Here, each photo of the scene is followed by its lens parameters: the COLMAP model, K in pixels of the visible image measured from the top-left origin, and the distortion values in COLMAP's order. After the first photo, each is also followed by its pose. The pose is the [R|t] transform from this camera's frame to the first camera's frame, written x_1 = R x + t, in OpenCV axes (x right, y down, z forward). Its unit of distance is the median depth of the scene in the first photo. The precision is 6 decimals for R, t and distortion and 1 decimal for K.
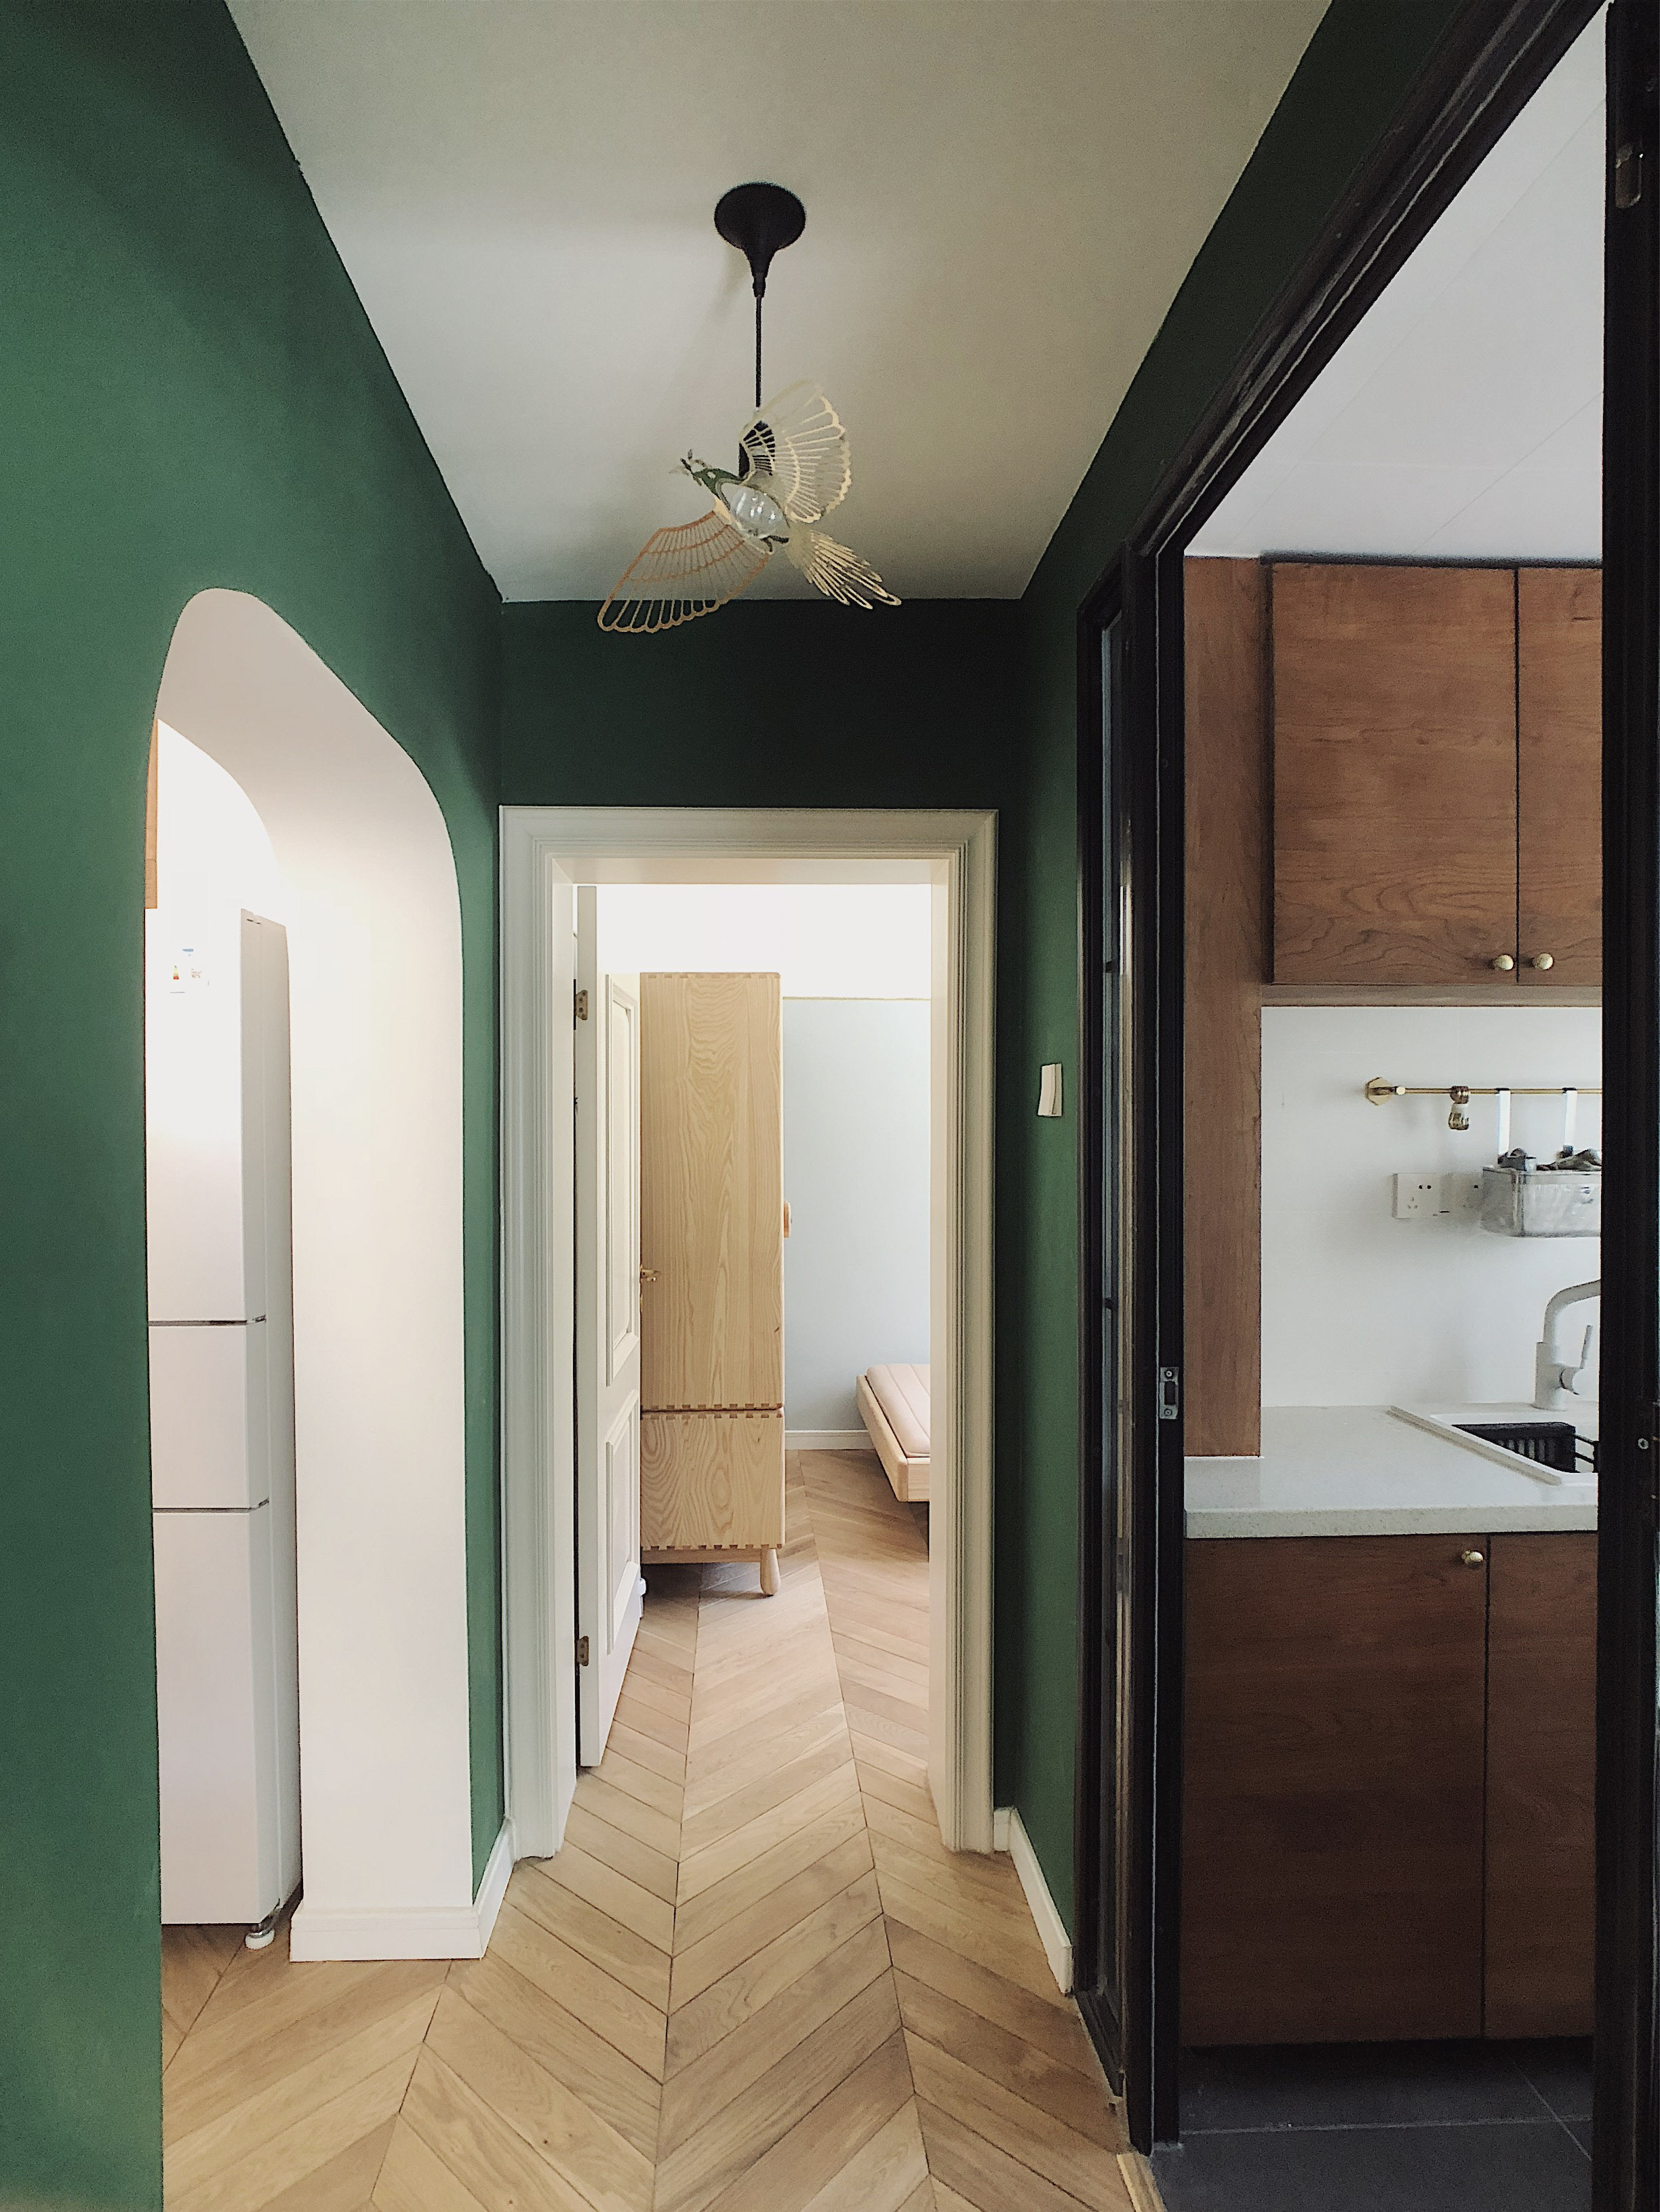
lens RADIAL K [[1184.4, 0, 828.4], [0, 1184.4, 1089.3], [0, 0, 1]] dist [-0.017650, 0.014434]
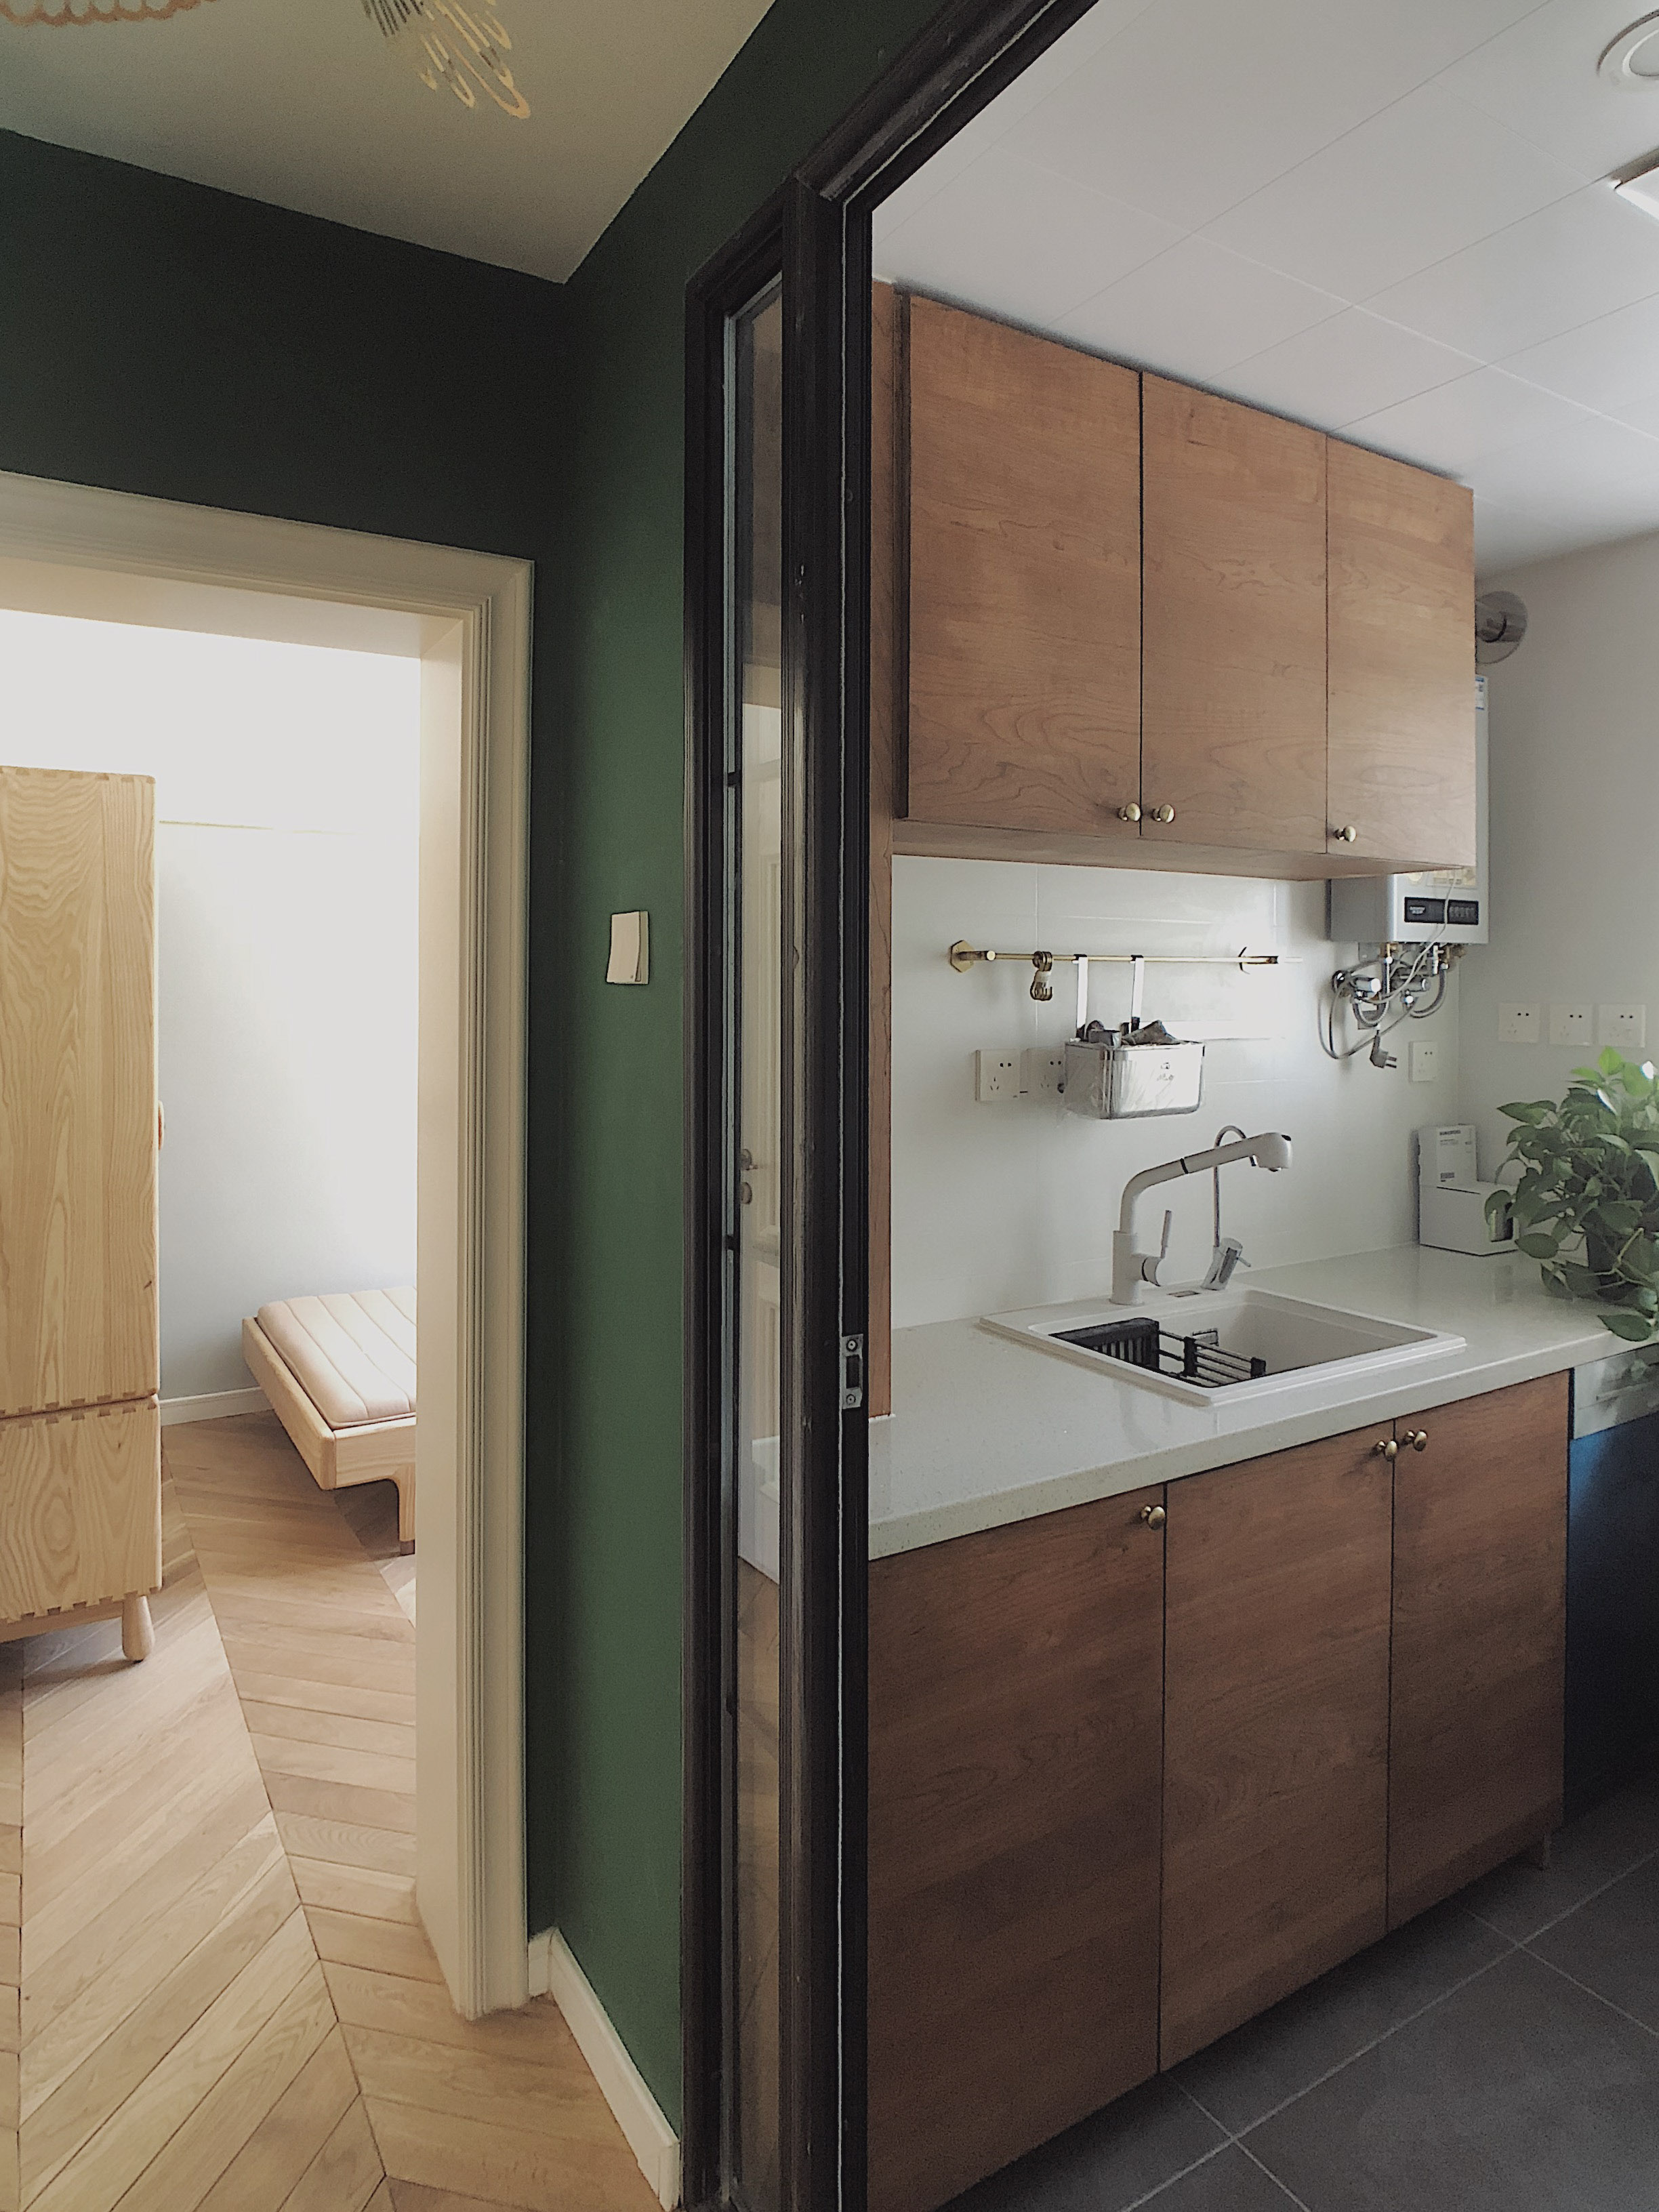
lens RADIAL K [[1277.7, 0, 824.9], [0, 1277.7, 967.0], [0, 0, 1]] dist [-0.038194, 0.014793]
pose [[0.884720, 0.006974, 0.466070, -0.056944], [-0.013513, 0.999852, 0.010691, 0.001519], [-0.465927, -0.015756, 0.884683, 0.224213]]
